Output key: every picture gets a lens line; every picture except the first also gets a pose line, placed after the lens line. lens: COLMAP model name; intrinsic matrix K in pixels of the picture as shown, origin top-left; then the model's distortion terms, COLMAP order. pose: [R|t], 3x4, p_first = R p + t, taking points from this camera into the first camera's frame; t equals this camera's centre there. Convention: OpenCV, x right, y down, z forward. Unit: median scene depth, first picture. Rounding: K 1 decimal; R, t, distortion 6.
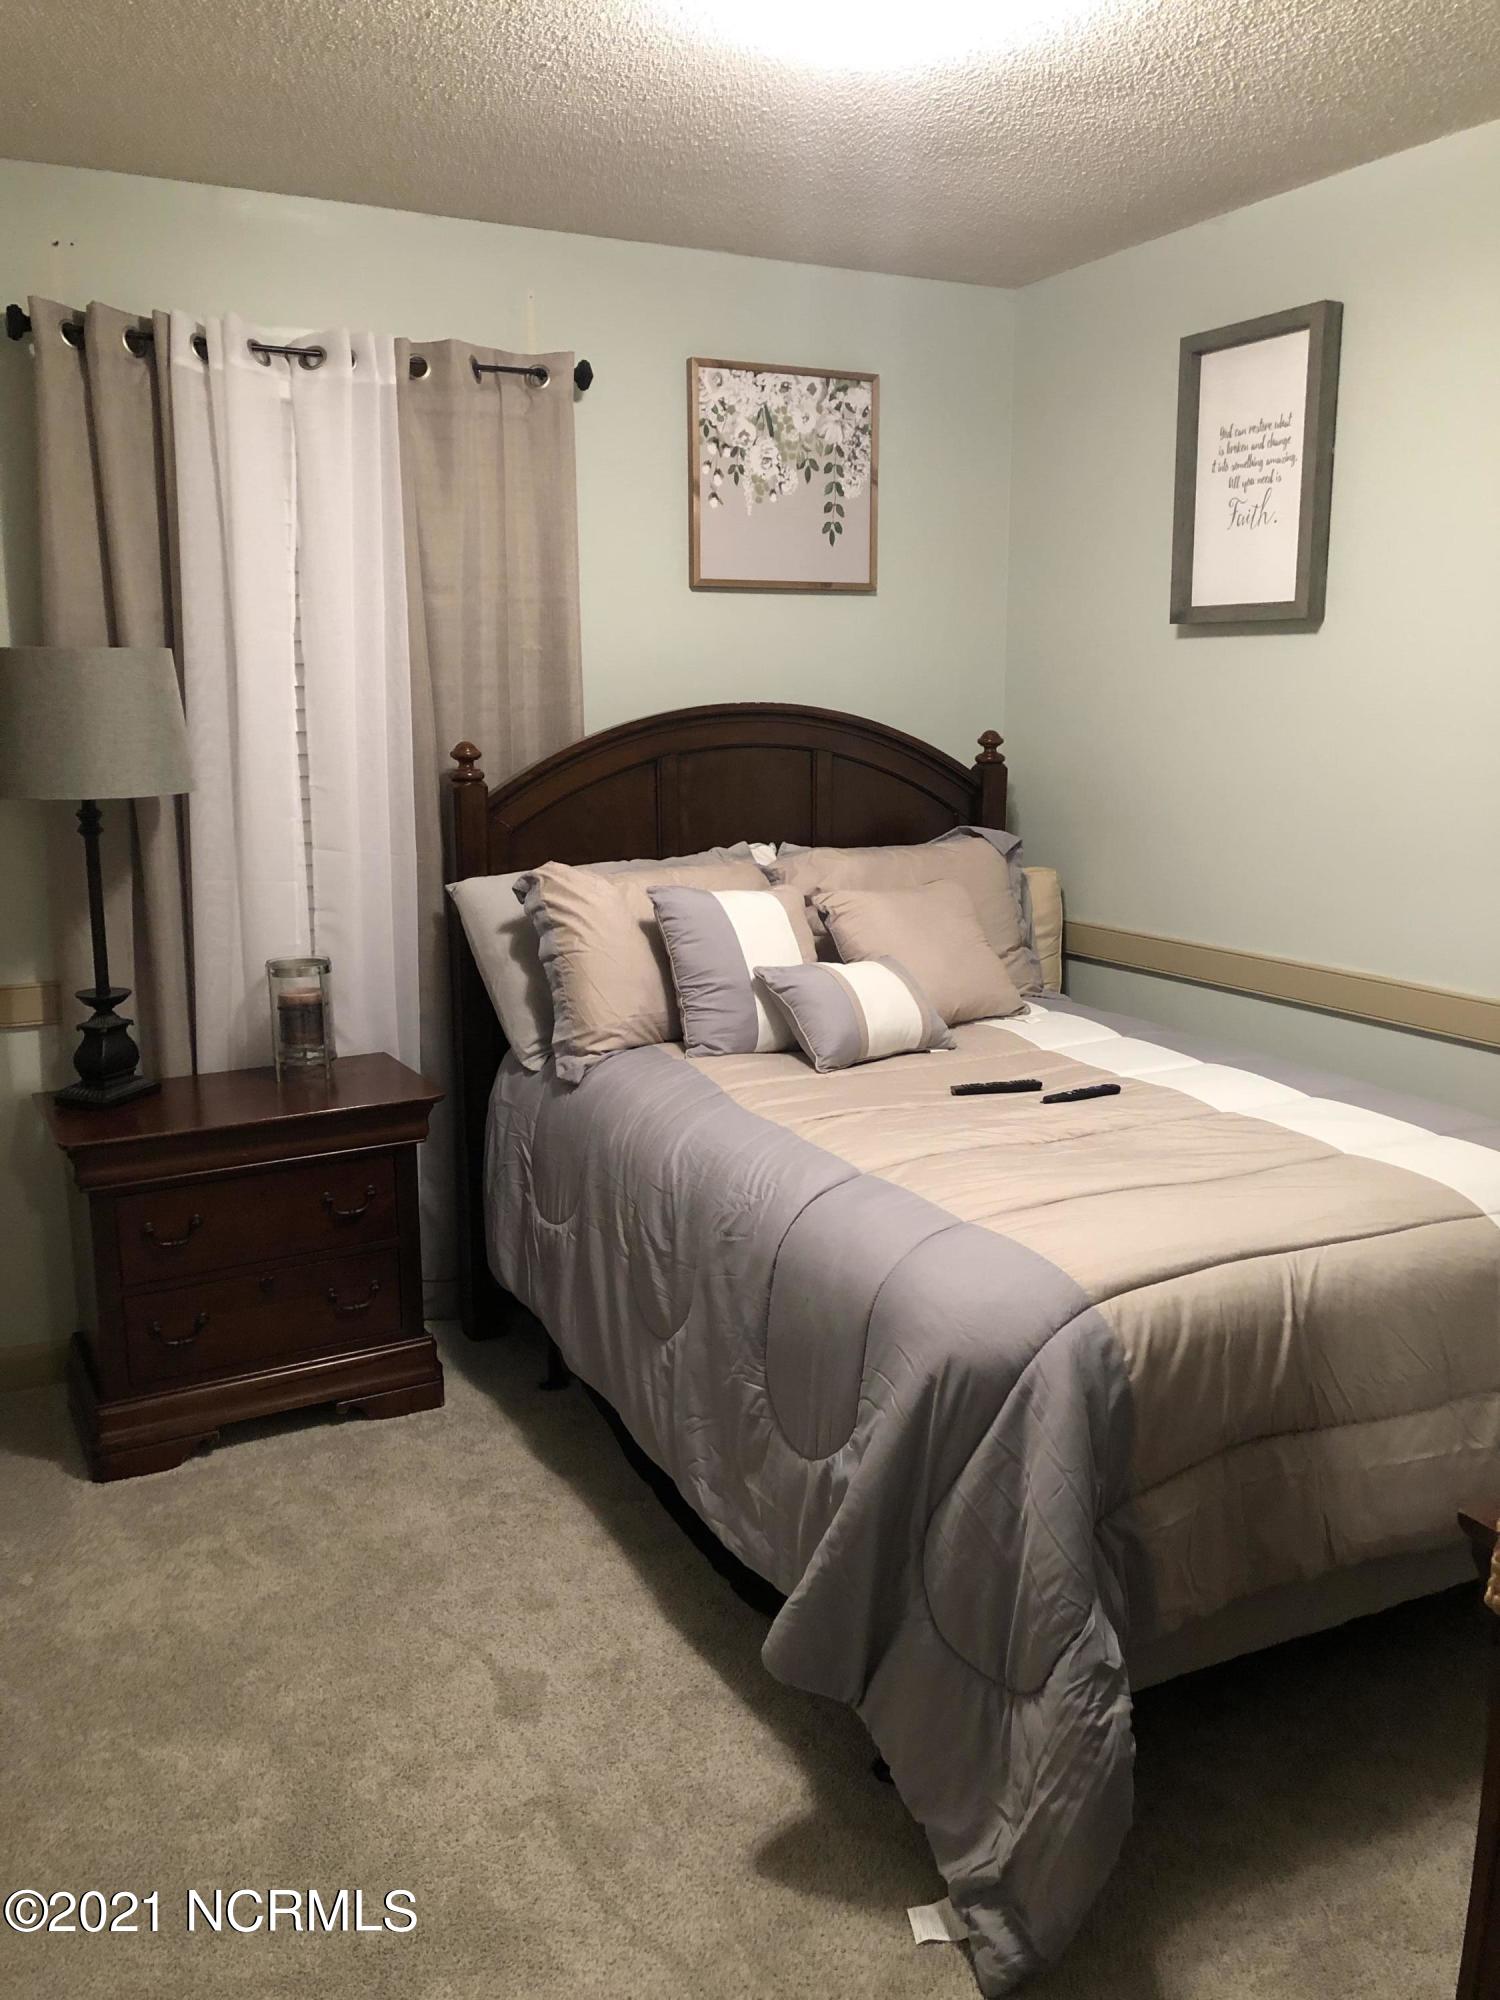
lens RADIAL K [[1629.7, 0, 747.2], [0, 1629.7, 1000.9], [0, 0, 1]] dist [0.006478, -0.006831]
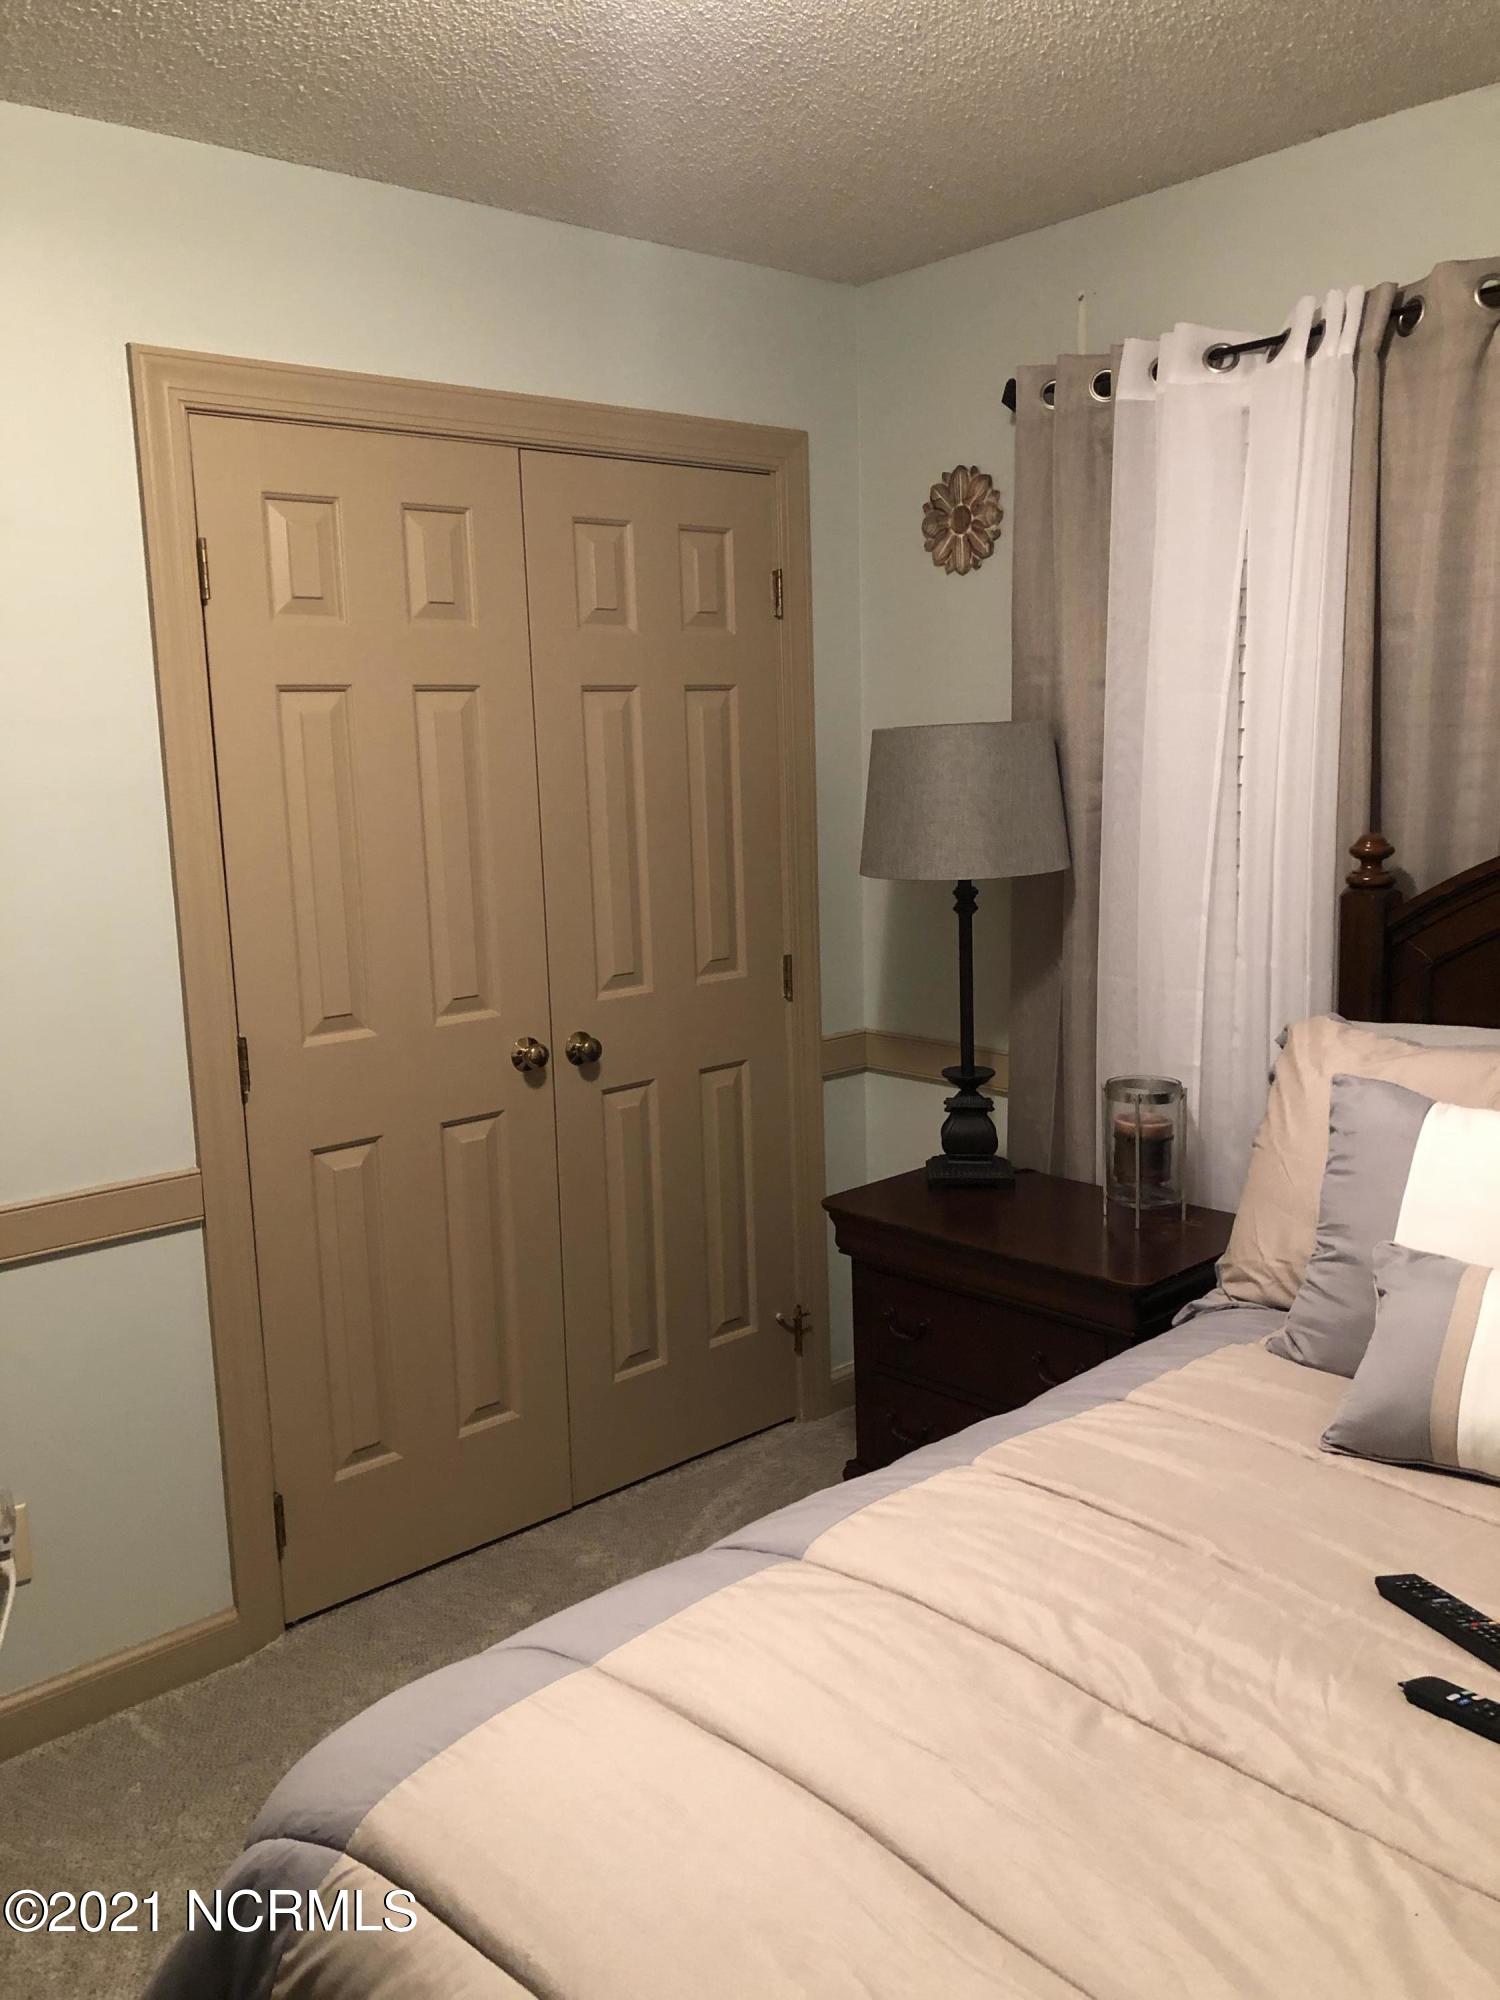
lens RADIAL K [[1629.7, 0, 746.1], [0, 1629.7, 998.6], [0, 0, 1]] dist [0.006478, -0.006831]
pose [[0.229392, 0.146485, -0.962248, 0.512587], [-0.153856, 0.981638, 0.112759, -0.139977], [0.961097, 0.122182, 0.247717, 0.628785]]
